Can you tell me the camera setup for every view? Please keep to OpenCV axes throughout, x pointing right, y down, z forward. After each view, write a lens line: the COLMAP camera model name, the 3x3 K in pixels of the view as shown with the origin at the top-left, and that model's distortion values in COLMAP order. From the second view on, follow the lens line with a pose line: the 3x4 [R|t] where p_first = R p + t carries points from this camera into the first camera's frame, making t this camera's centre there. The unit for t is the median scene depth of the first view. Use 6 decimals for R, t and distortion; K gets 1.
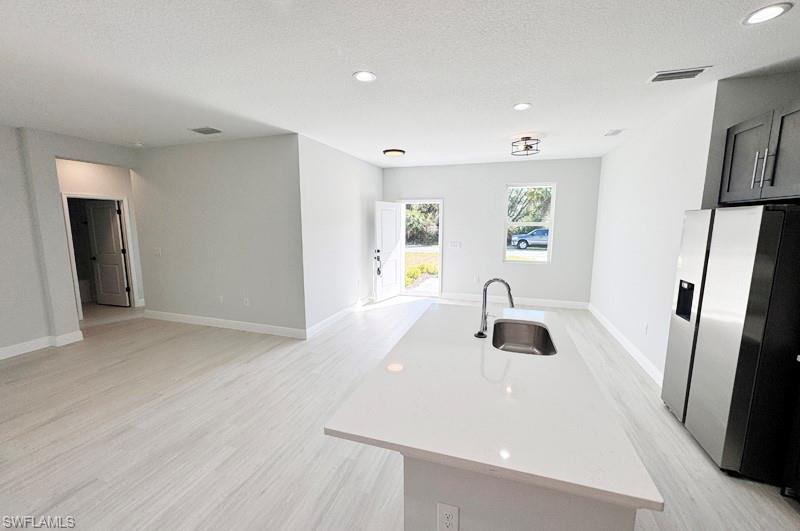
lens RADIAL K [[319.6, 0, 400.0], [0, 319.6, 265.5], [0, 0, 1]] dist [-0.001827, -0.000216]
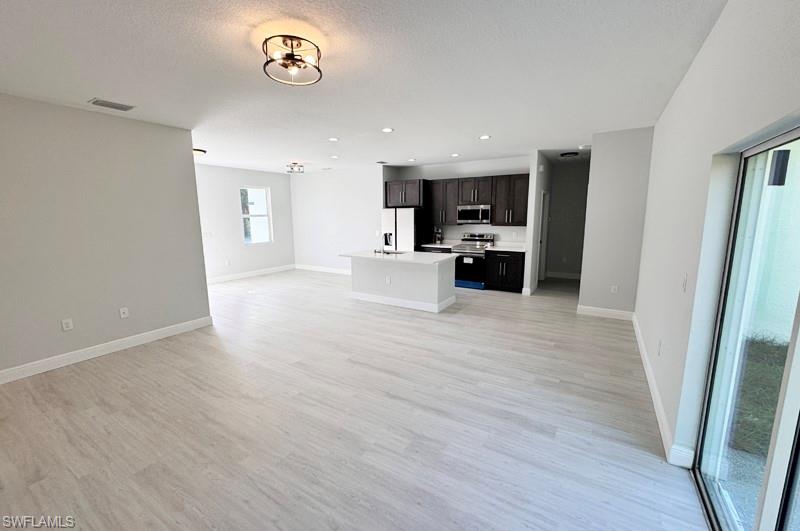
lens RADIAL K [[325.1, 0, 400.0], [0, 325.1, 265.5], [0, 0, 1]] dist [-0.002059, -0.000166]
pose [[0.238806, -0.157975, 0.958131, -1.459136], [0.142861, 0.981658, 0.126247, -0.013254], [-0.960501, 0.106731, 0.256994, 0.116374]]
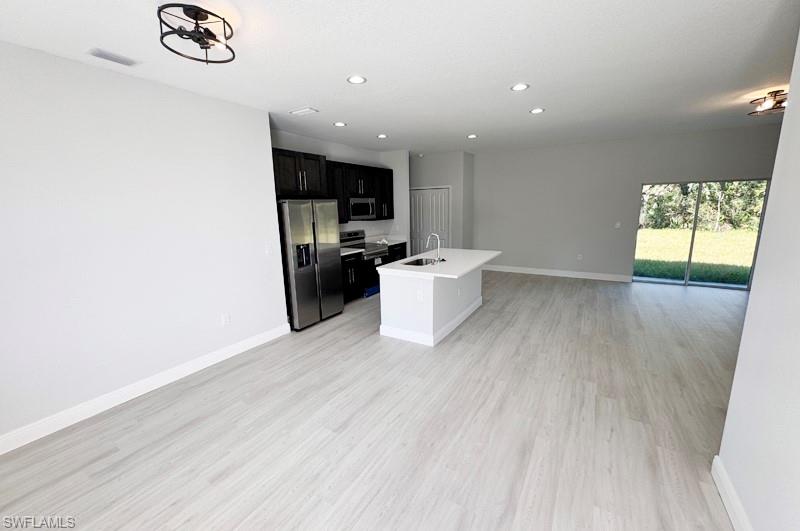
lens RADIAL K [[319.8, 0, 400.0], [0, 319.8, 265.5], [0, 0, 1]] dist [-0.001625, -0.000131]
pose [[-0.972494, -0.021203, 0.231963, 0.030213], [0.054515, 0.947472, 0.315158, -0.243501], [-0.226460, 0.319135, -0.920255, 1.769437]]
